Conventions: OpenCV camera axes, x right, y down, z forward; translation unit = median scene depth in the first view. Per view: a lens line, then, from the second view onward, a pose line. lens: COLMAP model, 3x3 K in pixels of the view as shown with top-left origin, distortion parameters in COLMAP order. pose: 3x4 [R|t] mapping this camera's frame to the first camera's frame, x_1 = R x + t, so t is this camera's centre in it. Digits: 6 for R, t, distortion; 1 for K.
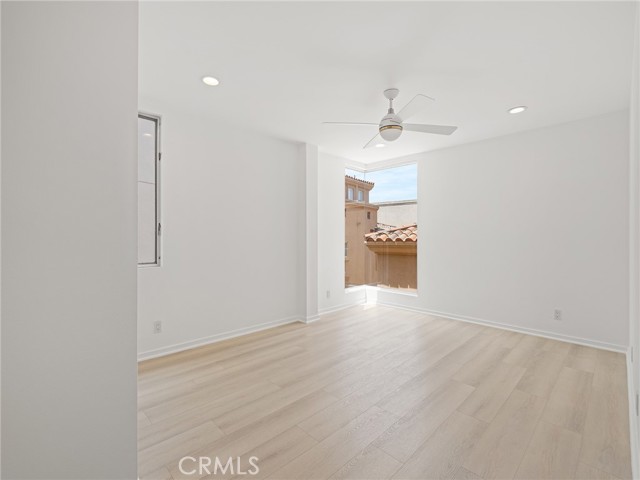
lens RADIAL K [[295.9, 0, 321.0], [0, 295.9, 237.5], [0, 0, 1]] dist [-0.005962, 0.000723]
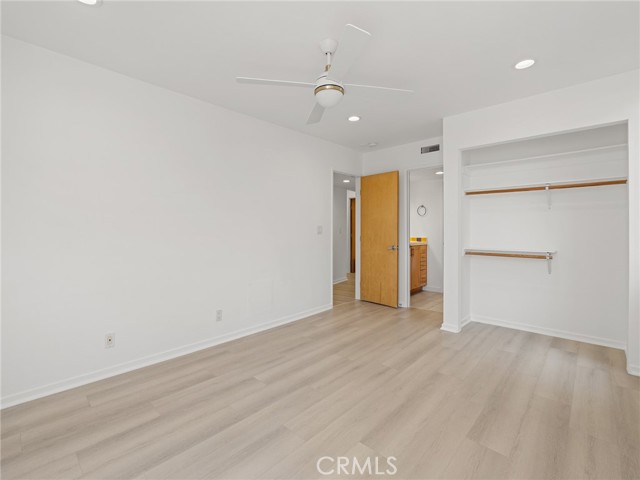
lens RADIAL K [[295.9, 0, 319.1], [0, 295.9, 237.1], [0, 0, 1]] dist [-0.005962, 0.000723]
pose [[-0.999404, 0.003521, -0.034332, 0.303361], [0.002686, 0.999700, 0.024357, -0.004686], [0.034408, 0.024250, -0.999114, 1.874029]]
